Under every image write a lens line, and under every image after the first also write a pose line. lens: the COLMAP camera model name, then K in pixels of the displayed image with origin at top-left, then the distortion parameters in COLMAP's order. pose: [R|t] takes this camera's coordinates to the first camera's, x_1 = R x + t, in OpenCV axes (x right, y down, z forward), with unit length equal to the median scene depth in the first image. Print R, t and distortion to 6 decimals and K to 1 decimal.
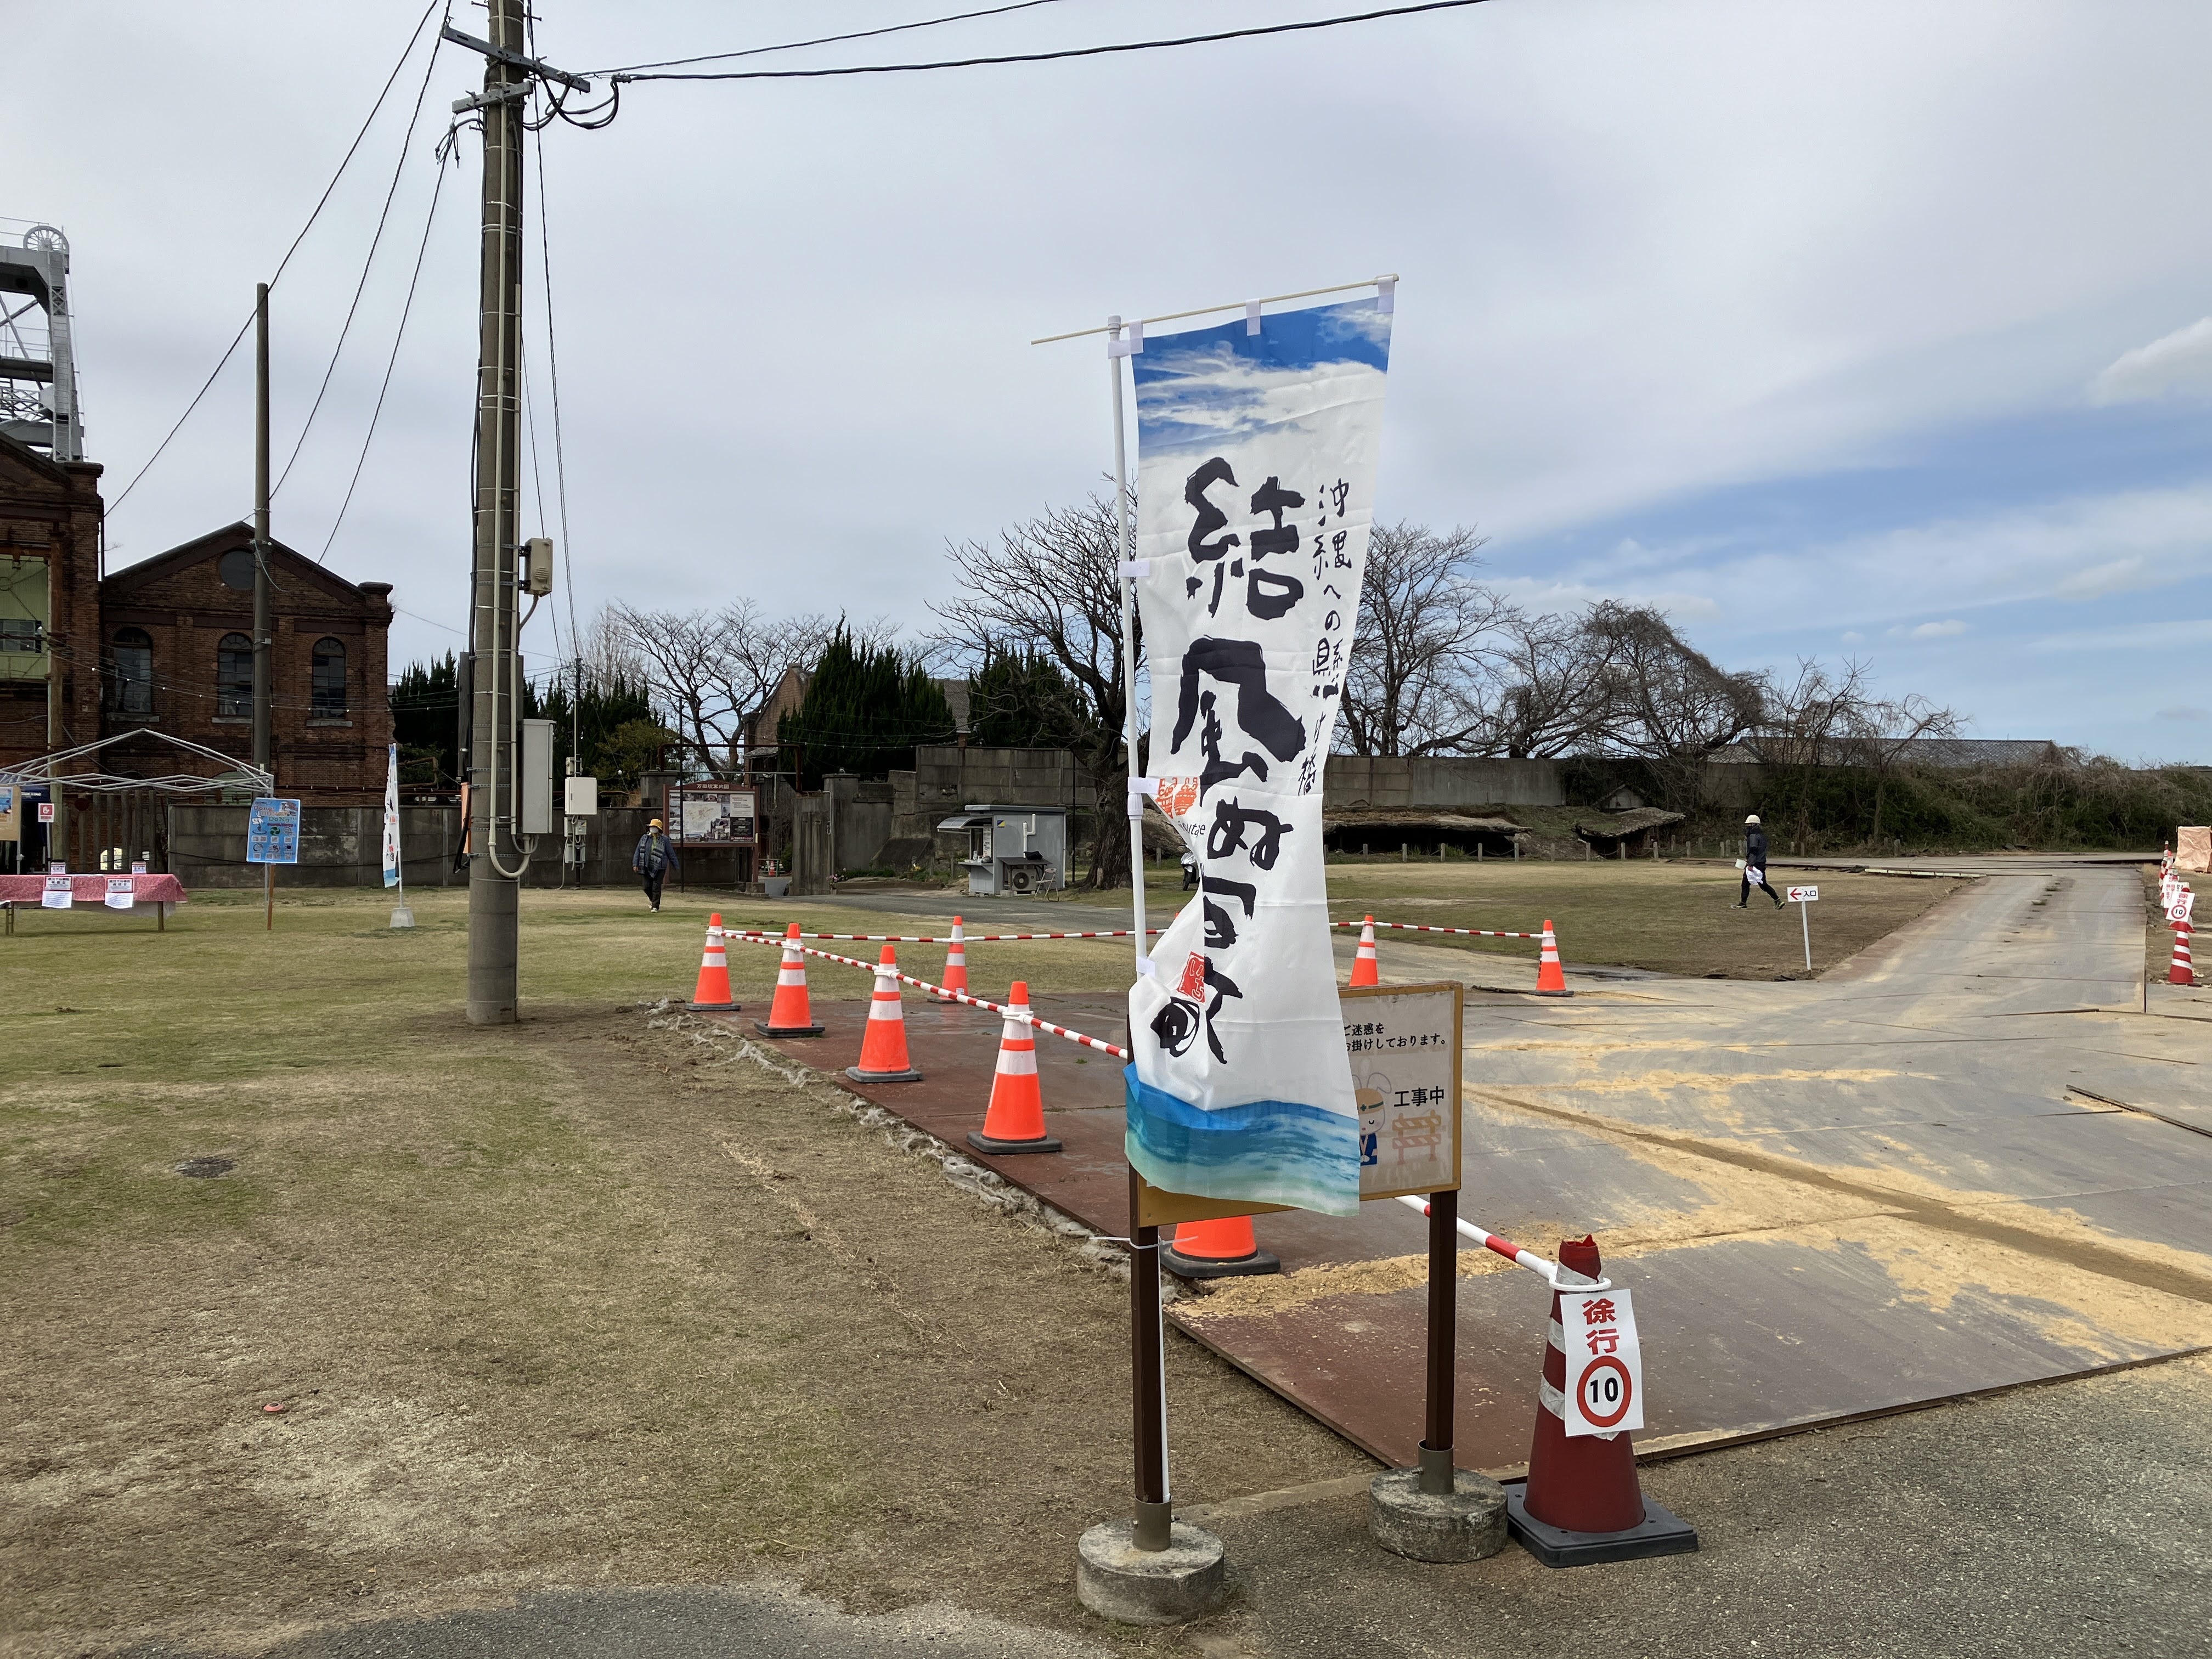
lens RADIAL K [[1824.9, 0, 1113.1], [0, 1824.9, 808.7], [0, 0, 1]] dist [0.035831, -0.016756]
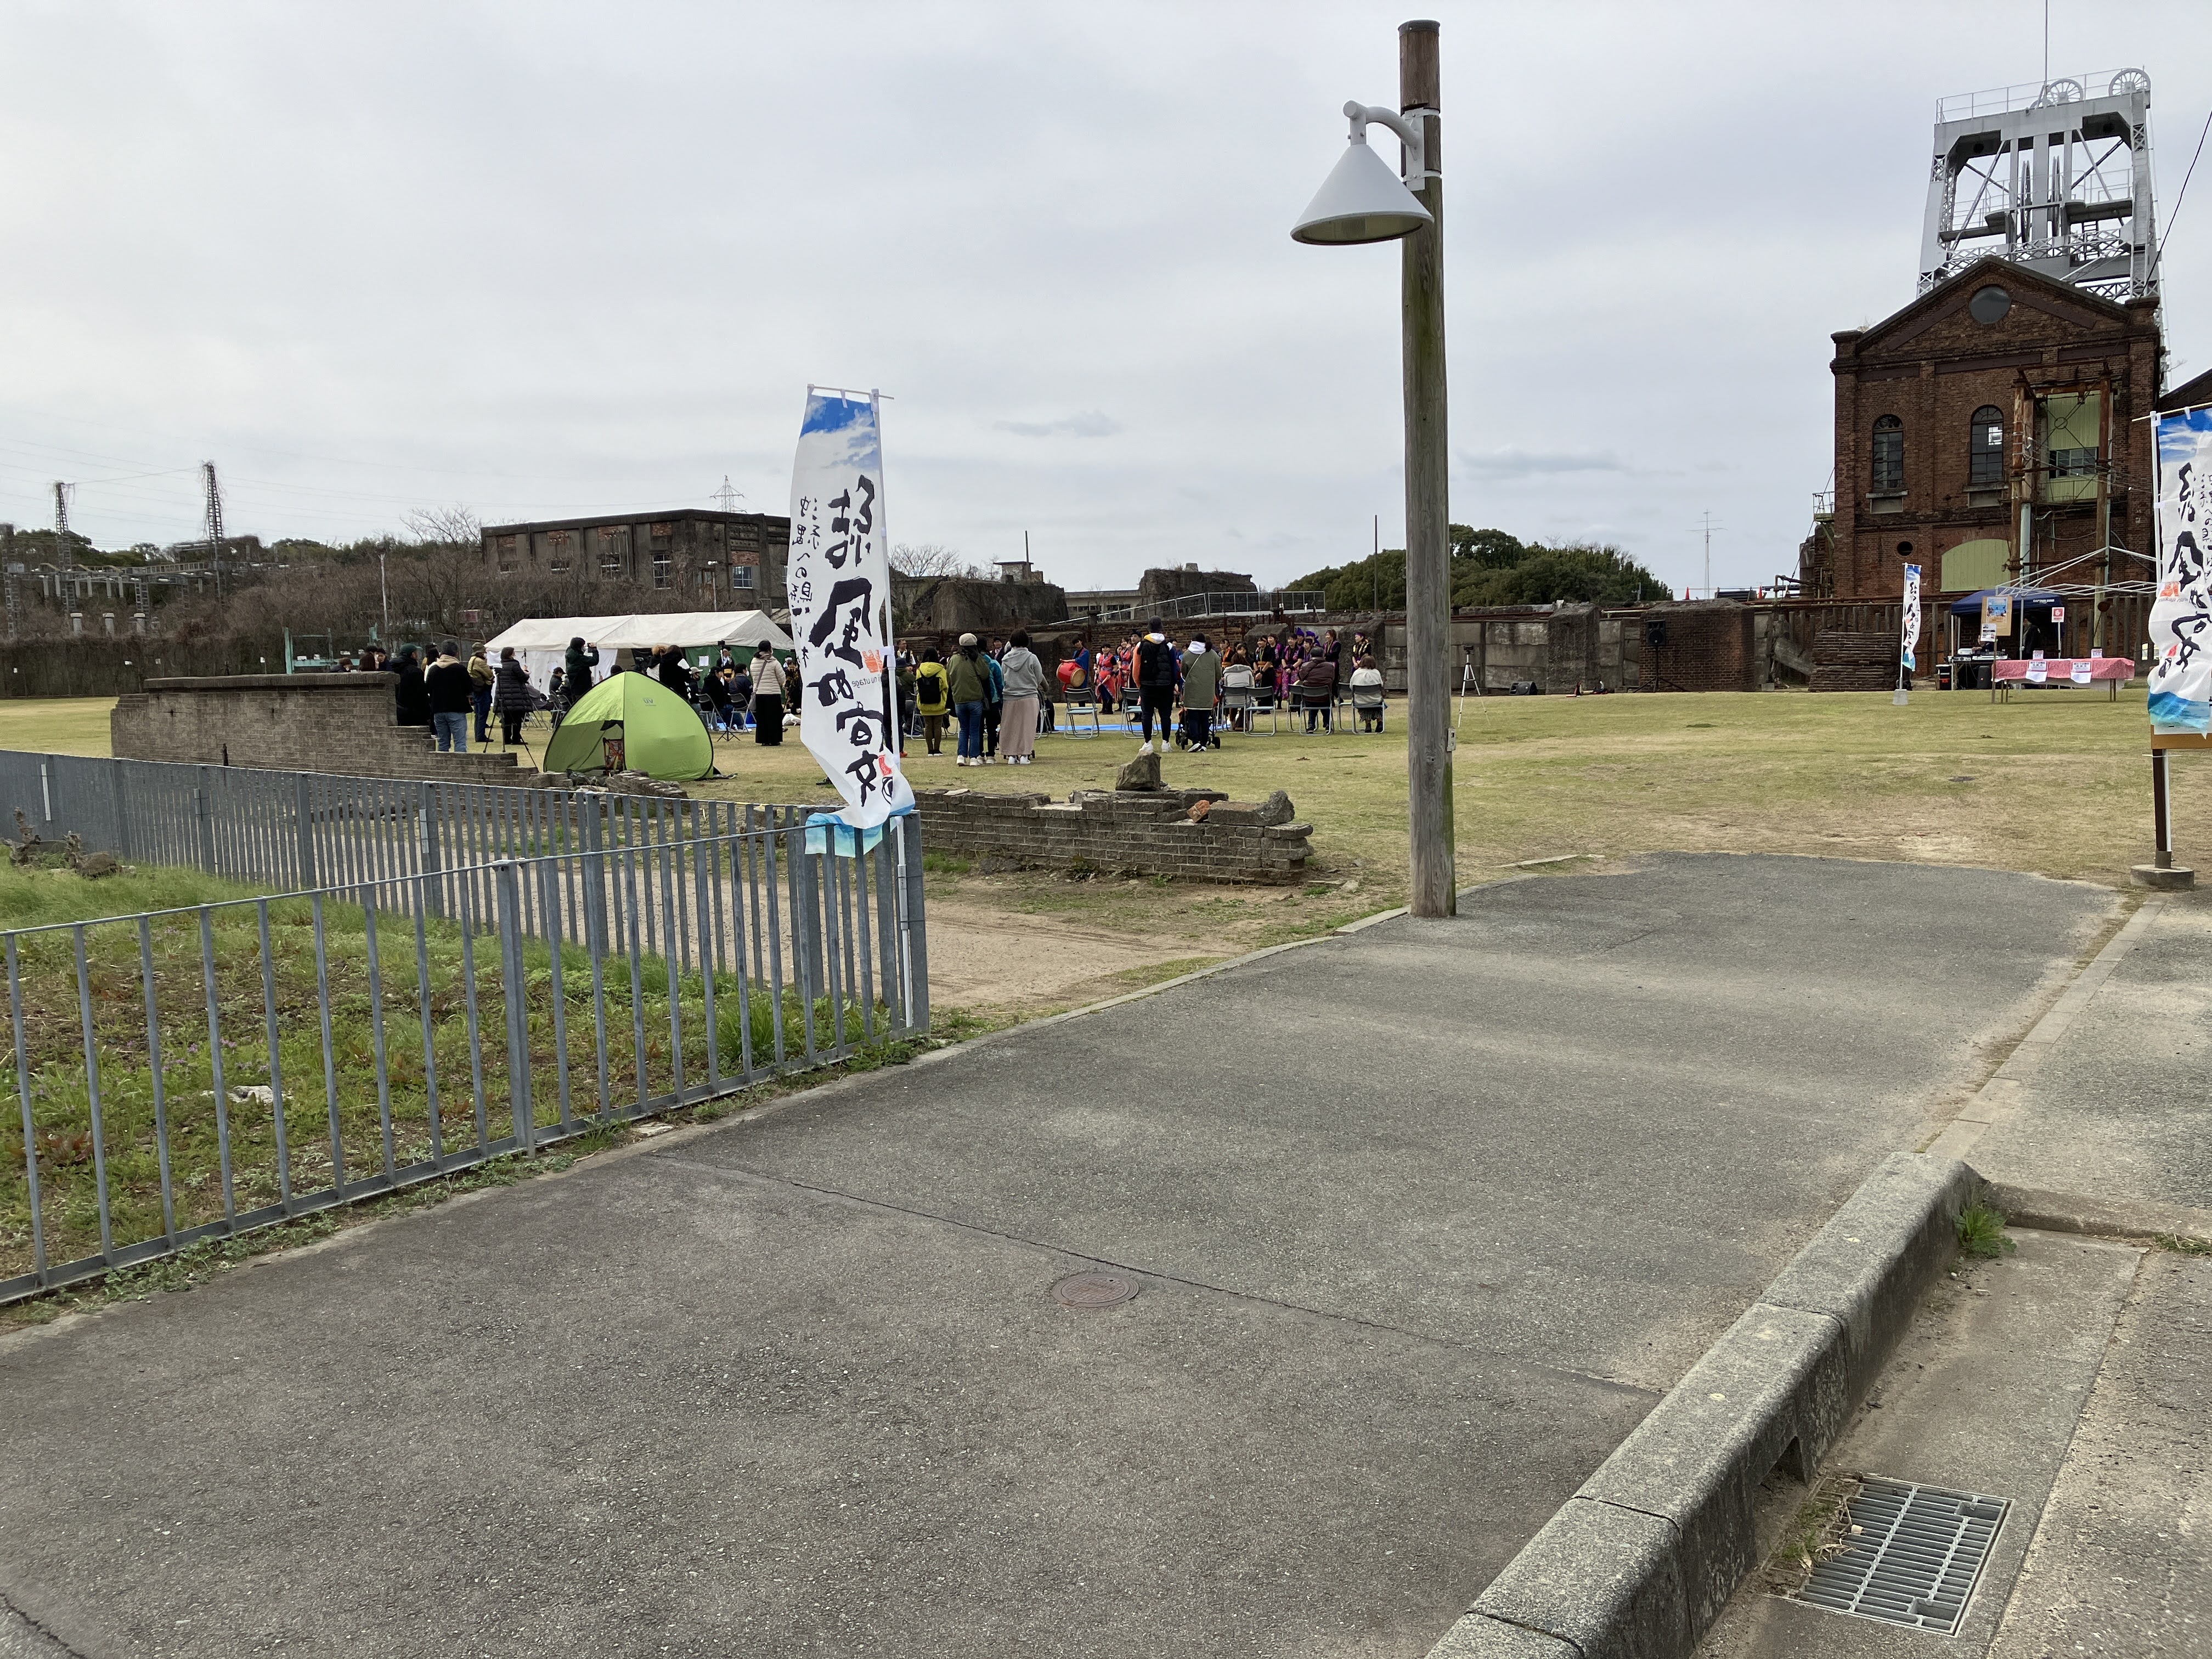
lens RADIAL K [[1824.9, 0, 1111.3], [0, 1824.9, 828.0], [0, 0, 1]] dist [0.035831, -0.016756]
pose [[0.501474, 0.059246, -0.863142, 0.102476], [0.042249, 0.994785, 0.092829, 0.001428], [0.864141, -0.083018, 0.496356, -0.109277]]
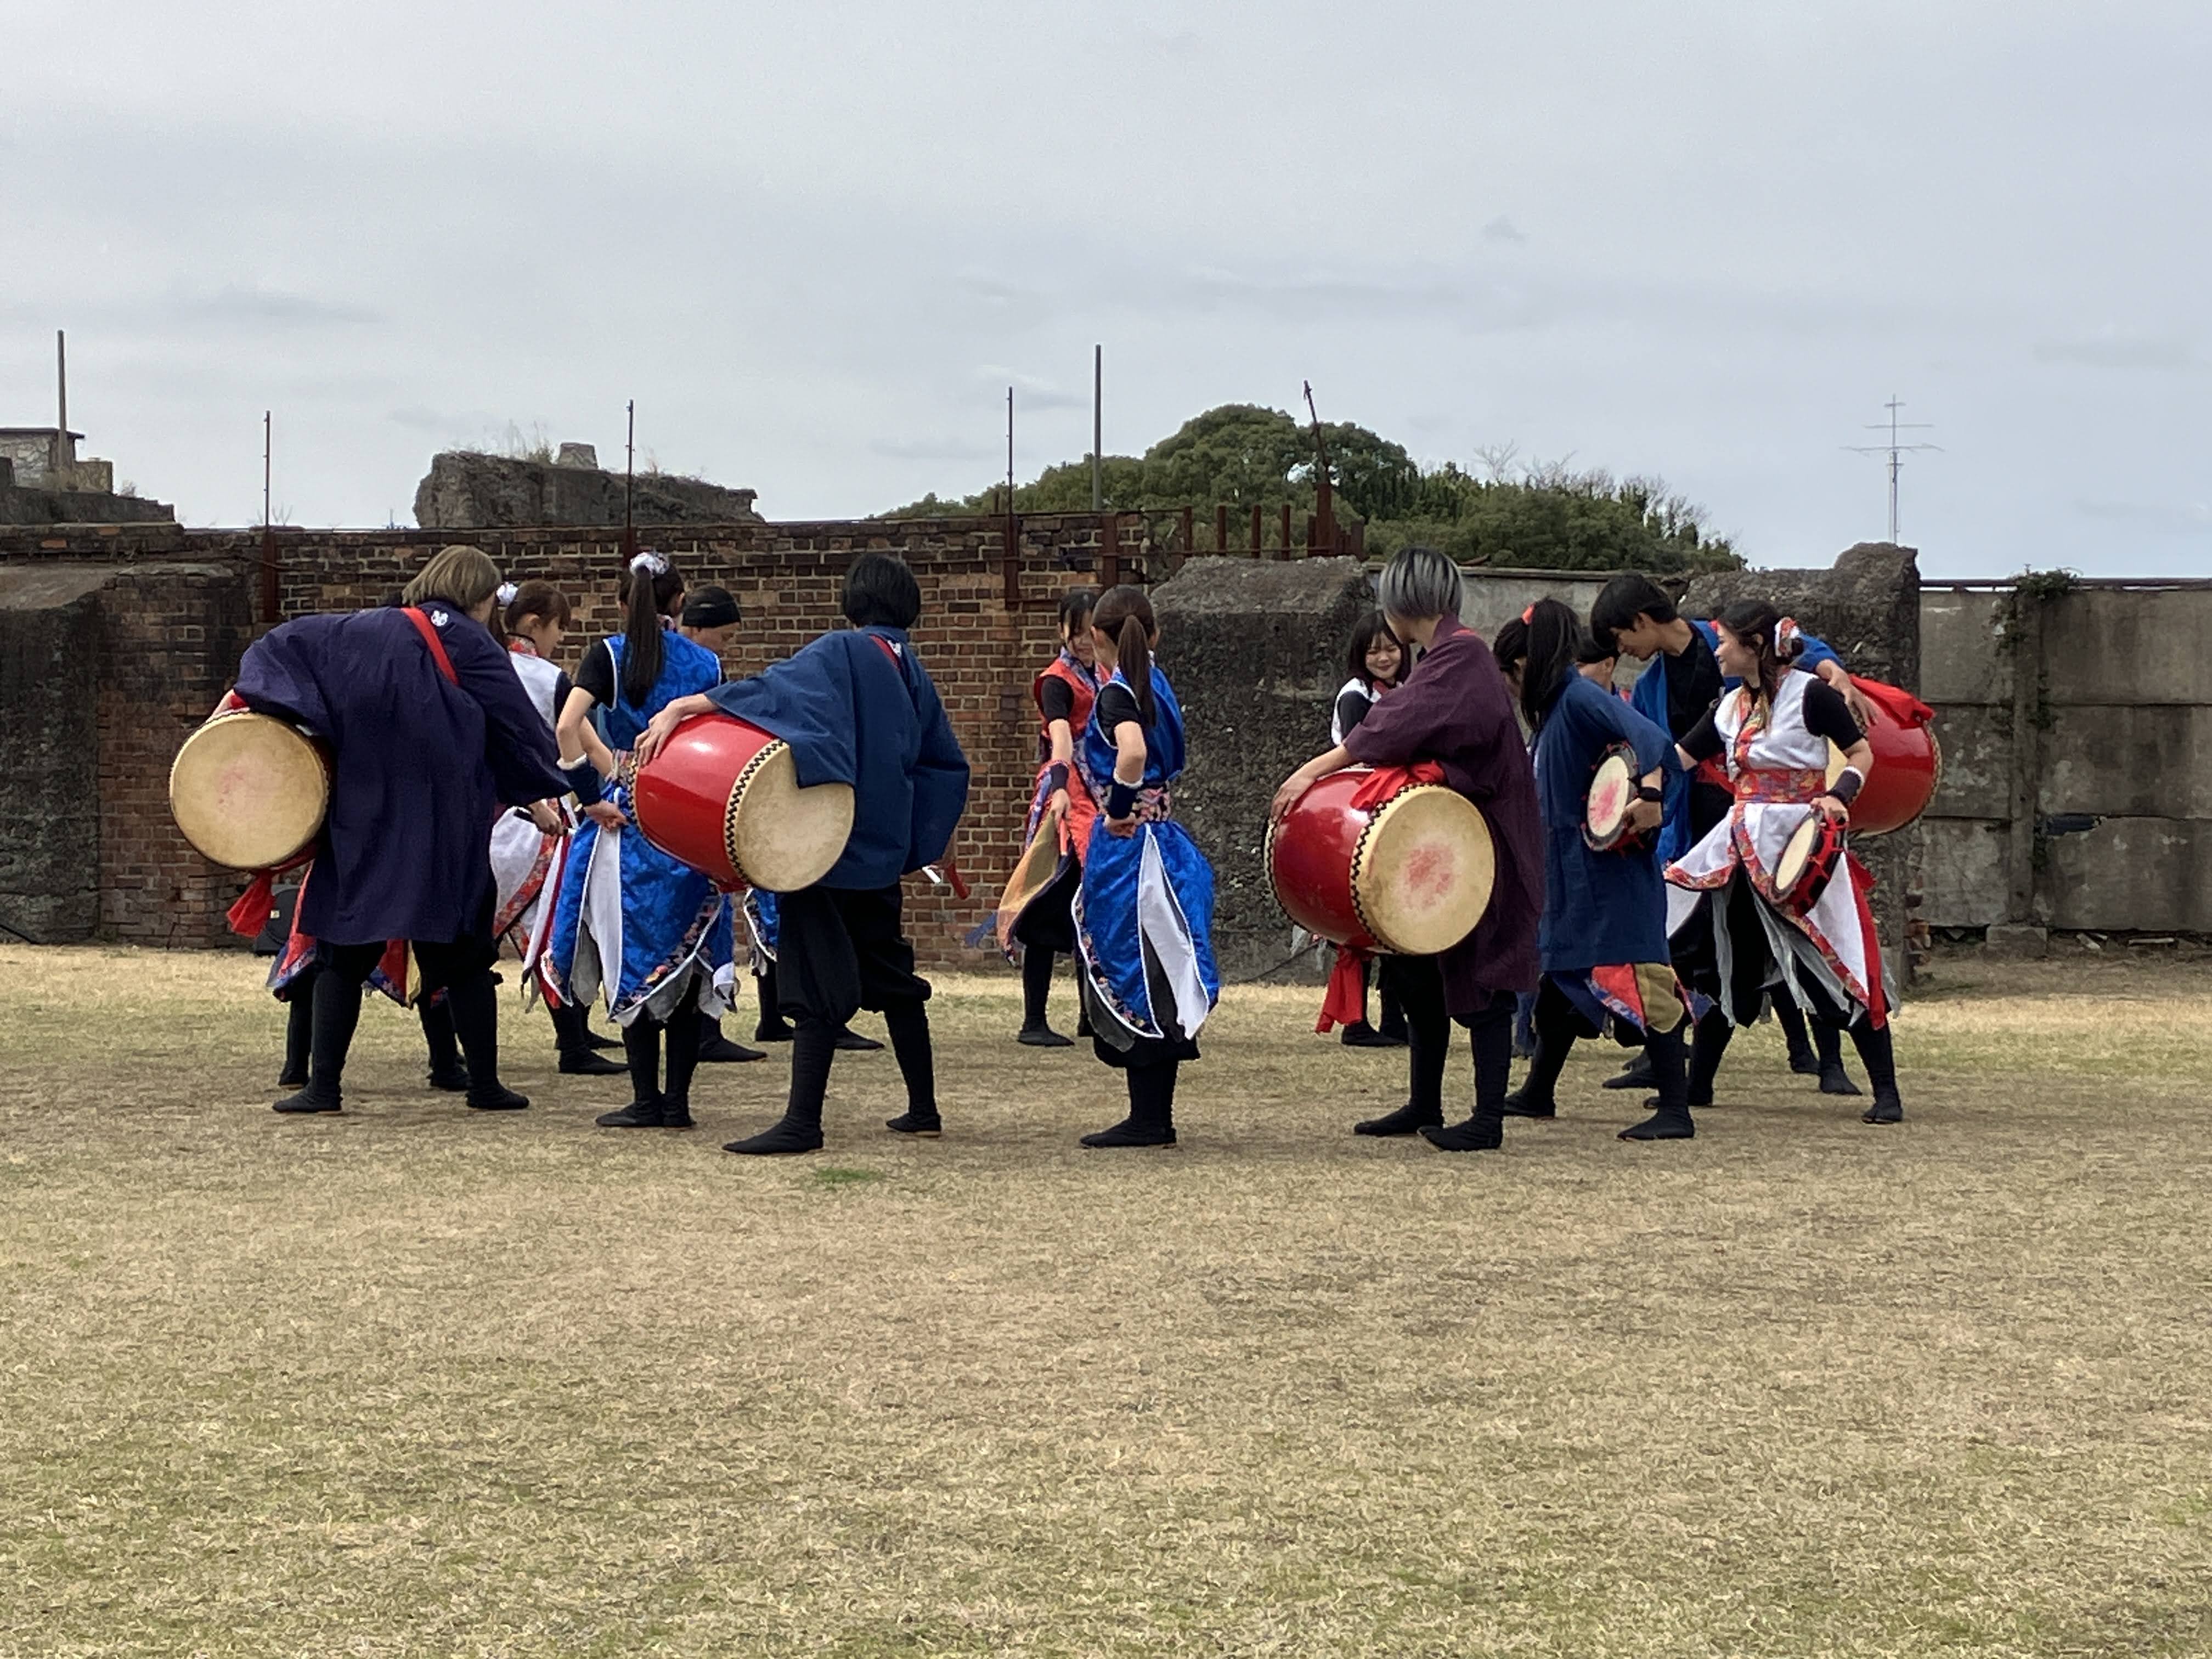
lens RADIAL K [[4579.0, 0, 1072.6], [0, 4579.0, 824.2], [0, 0, 1]] dist [0.200408, 0.000000]
pose [[0.637146, 0.011061, -0.770664, -0.294198], [0.010622, 0.999676, 0.023130, 0.002516], [0.770670, -0.022923, 0.636822, 0.114094]]
